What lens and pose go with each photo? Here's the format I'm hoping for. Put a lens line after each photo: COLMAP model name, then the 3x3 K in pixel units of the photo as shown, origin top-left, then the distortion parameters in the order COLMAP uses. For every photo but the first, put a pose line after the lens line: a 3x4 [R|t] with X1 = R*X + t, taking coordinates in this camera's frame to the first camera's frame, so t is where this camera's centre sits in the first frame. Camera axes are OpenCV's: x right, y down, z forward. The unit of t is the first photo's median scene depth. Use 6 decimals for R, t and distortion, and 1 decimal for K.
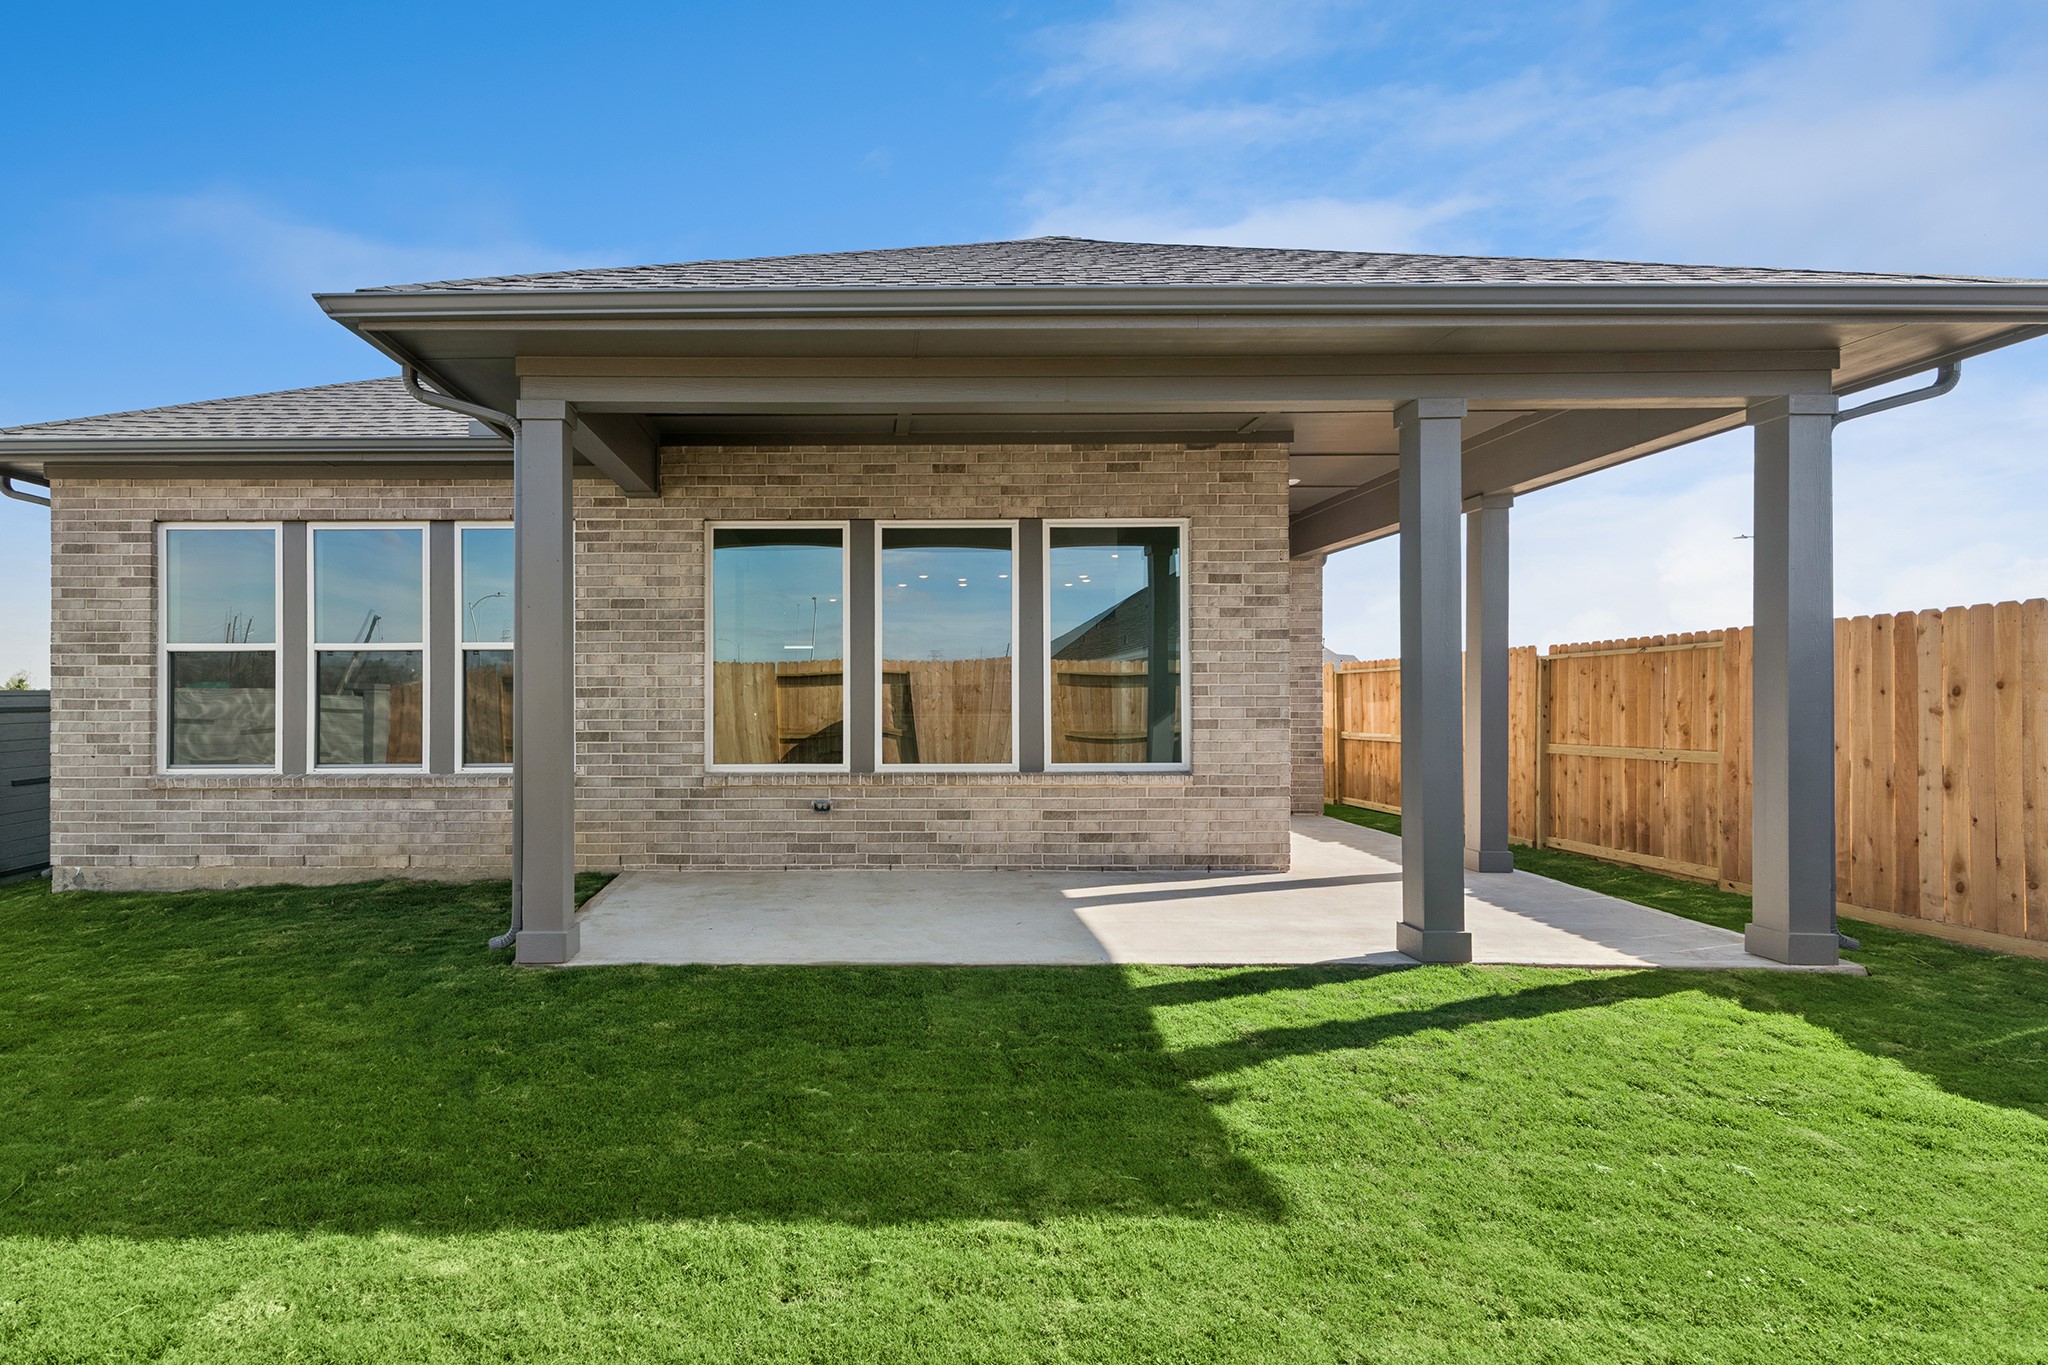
lens RADIAL K [[1016.6, 0, 851.5], [0, 1016.6, 681.8], [0, 0, 1]] dist [0.009589, -0.001093]
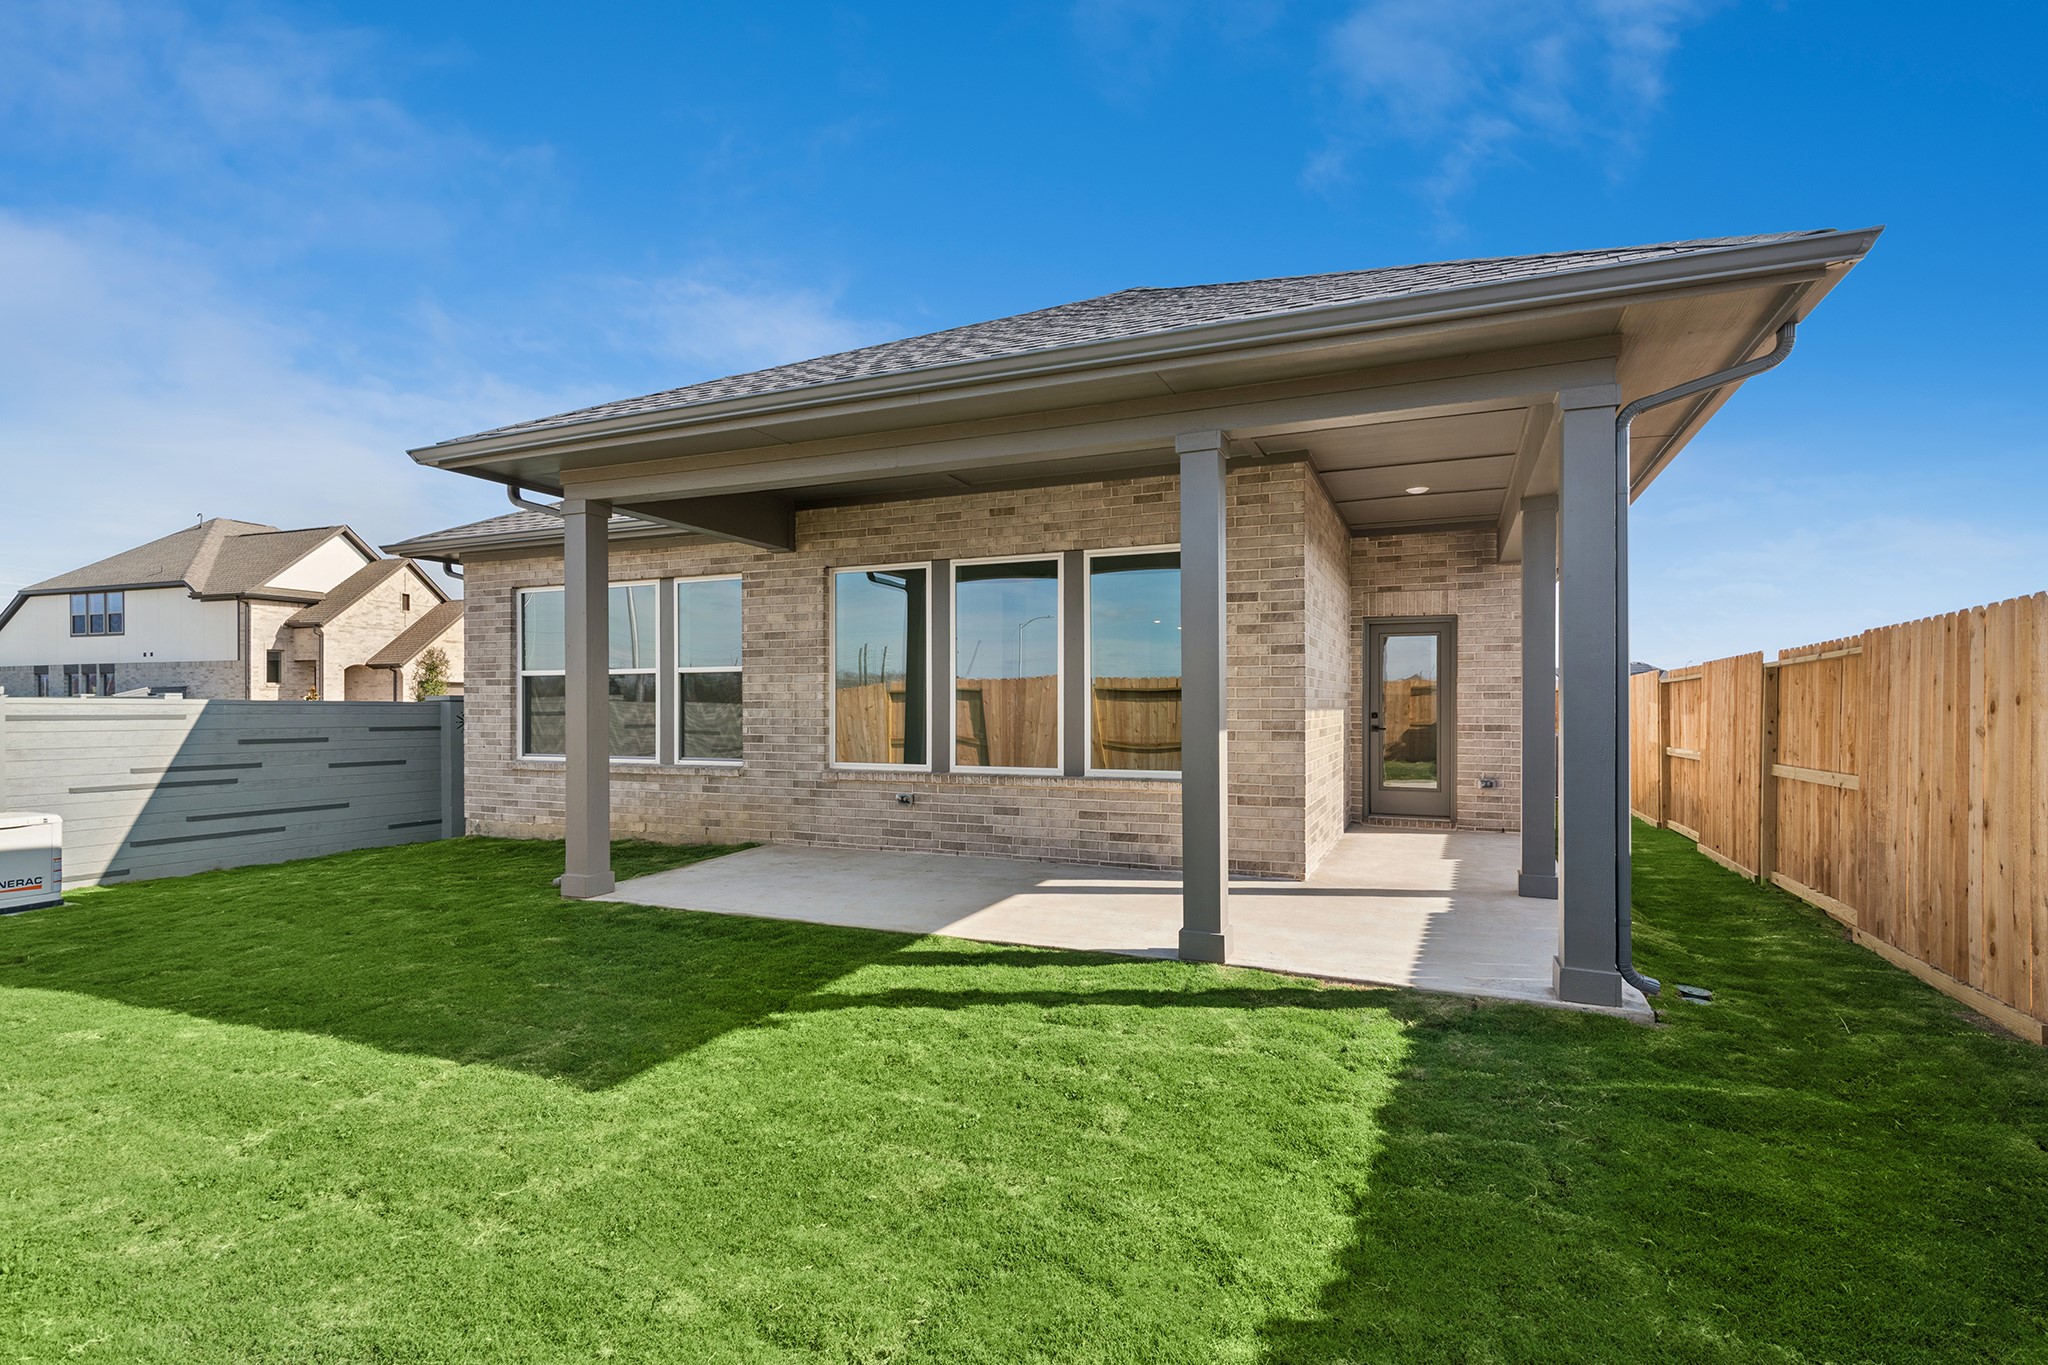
lens RADIAL K [[956.4, 0, 1036.5], [0, 956.4, 694.4], [0, 0, 1]] dist [0.008159, -0.000081]
pose [[0.924171, -0.002494, -0.381970, 0.547777], [0.004123, 0.999986, 0.003446, -0.005442], [0.381956, -0.004759, 0.924168, 0.007801]]
